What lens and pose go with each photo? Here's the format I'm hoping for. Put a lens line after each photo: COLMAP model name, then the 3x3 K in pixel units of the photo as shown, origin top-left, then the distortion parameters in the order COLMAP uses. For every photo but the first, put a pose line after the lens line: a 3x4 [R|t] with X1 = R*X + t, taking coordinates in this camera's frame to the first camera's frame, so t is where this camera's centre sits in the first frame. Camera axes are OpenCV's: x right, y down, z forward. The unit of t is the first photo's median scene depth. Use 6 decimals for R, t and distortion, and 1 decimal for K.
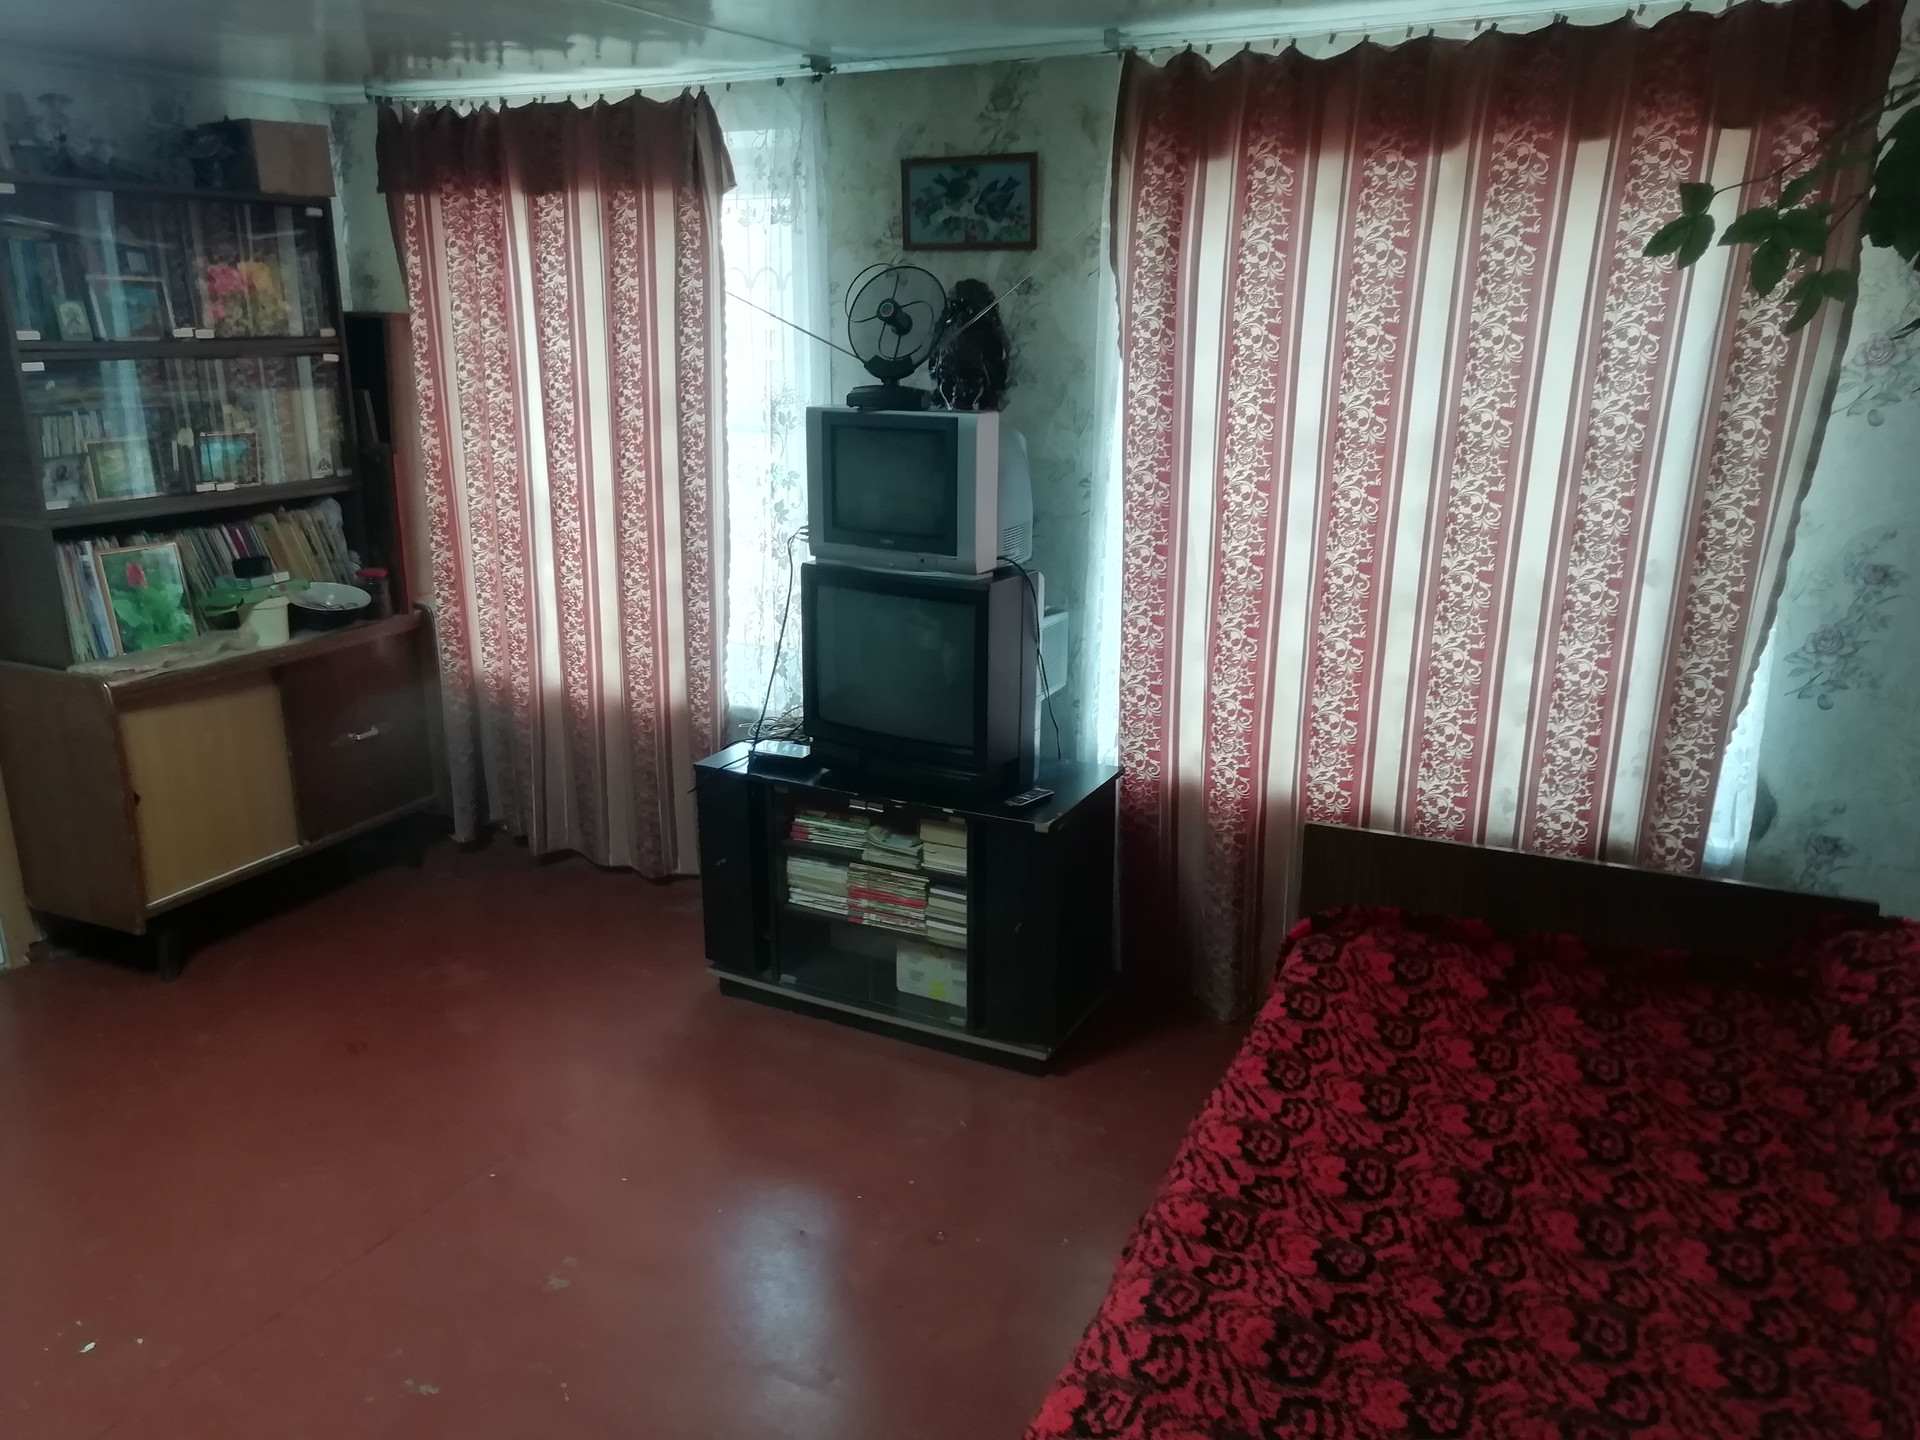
lens RADIAL K [[1454.4, 0, 968.5], [0, 1454.4, 727.7], [0, 0, 1]] dist [0.030971, -0.028655]
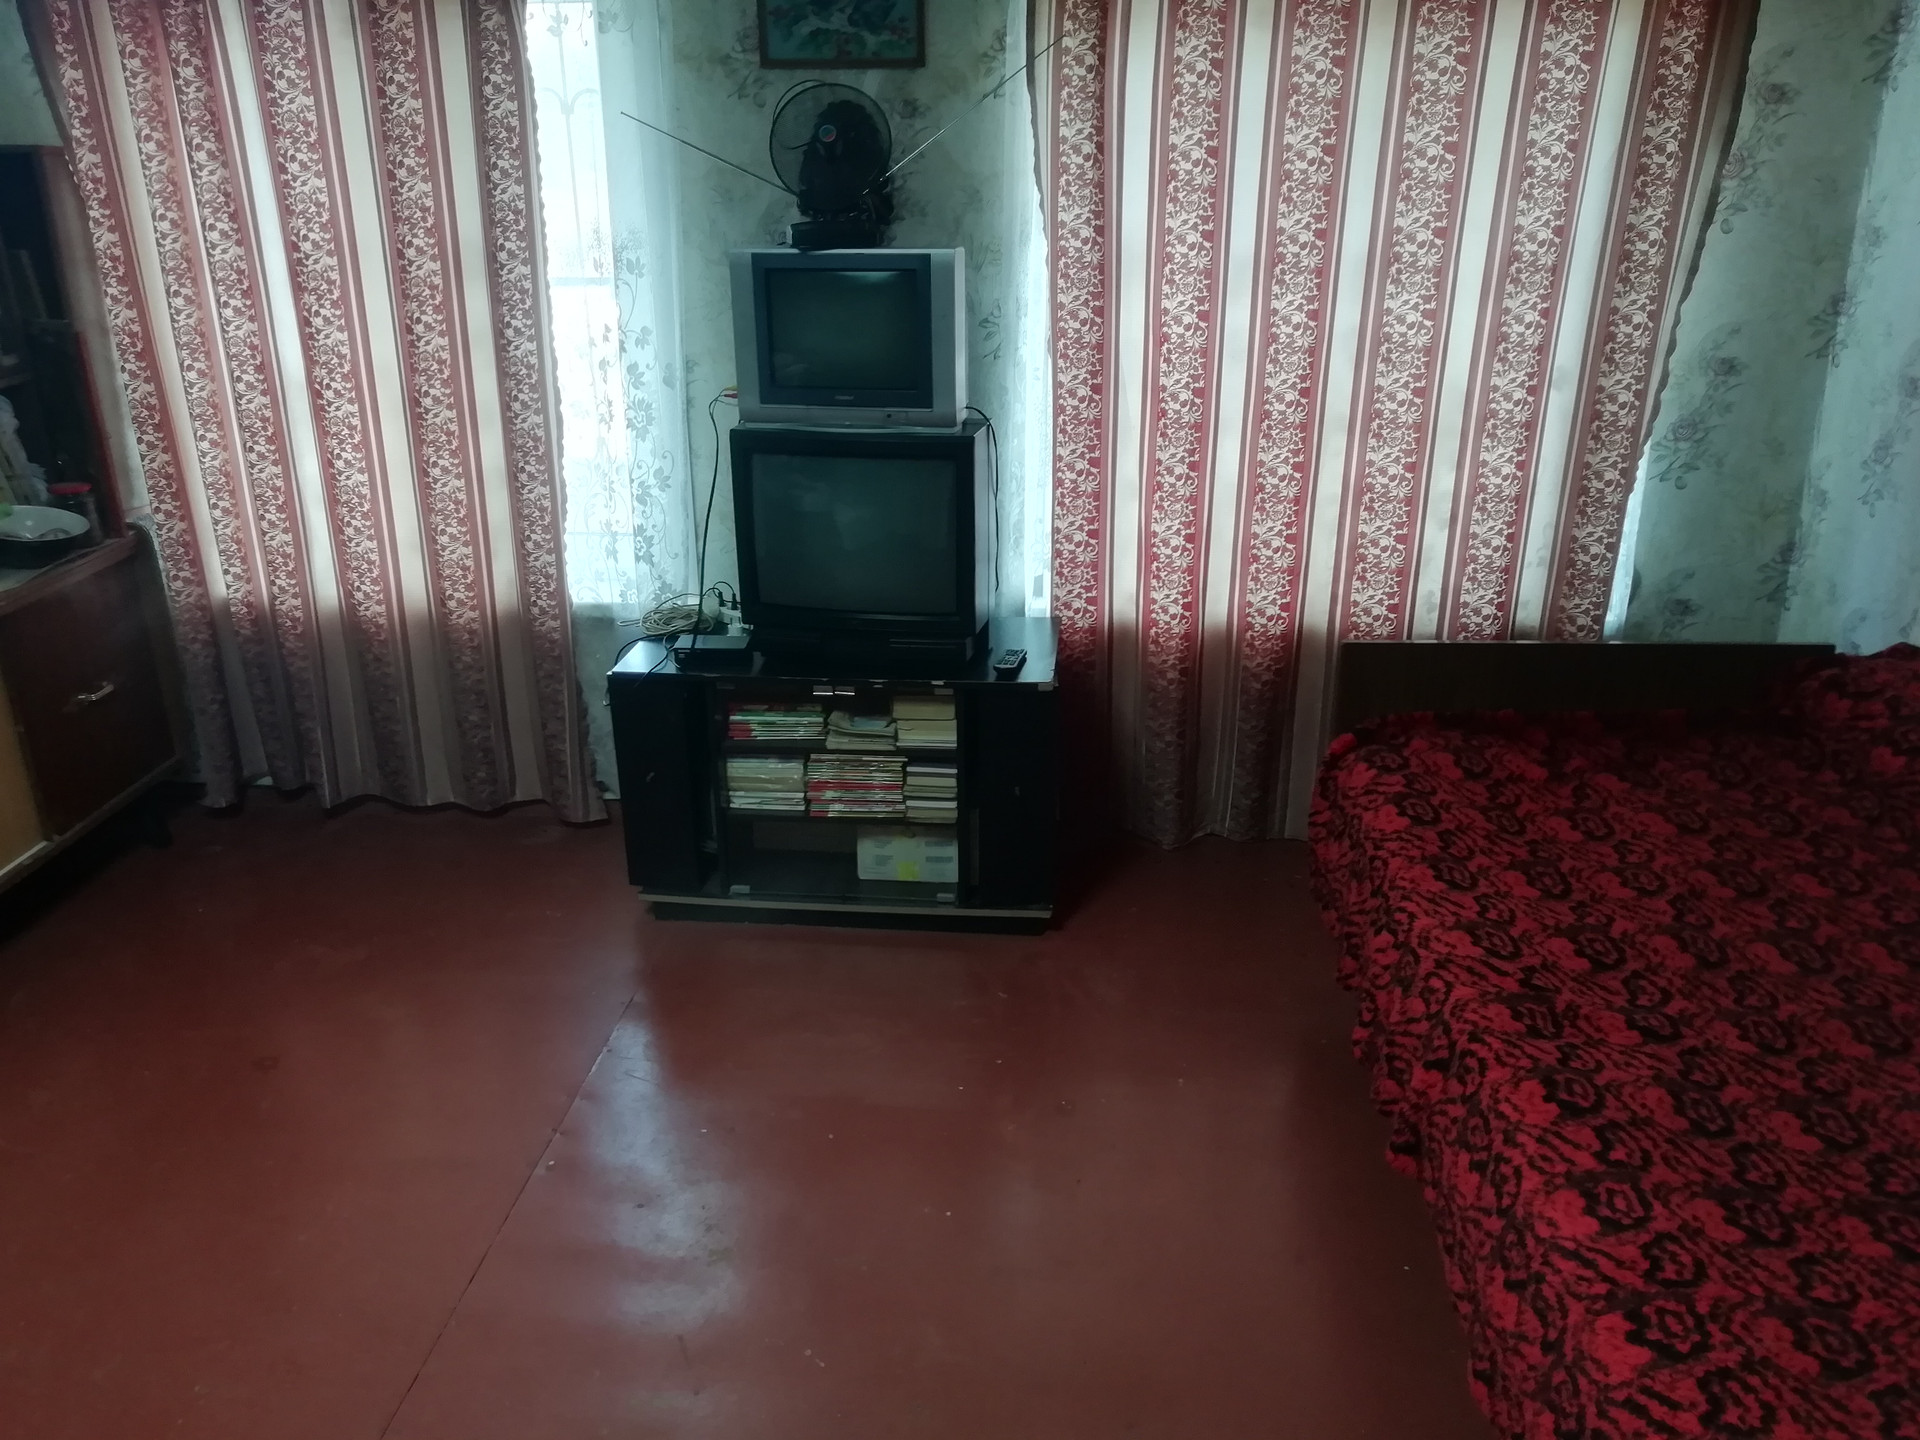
lens RADIAL K [[1454.4, 0, 959.0], [0, 1454.4, 728.8], [0, 0, 1]] dist [0.030971, -0.028655]
pose [[0.926089, -0.145670, 0.348052, -0.326686], [0.111721, 0.986968, 0.115812, -0.020492], [-0.360386, -0.068368, 0.930294, 0.108313]]
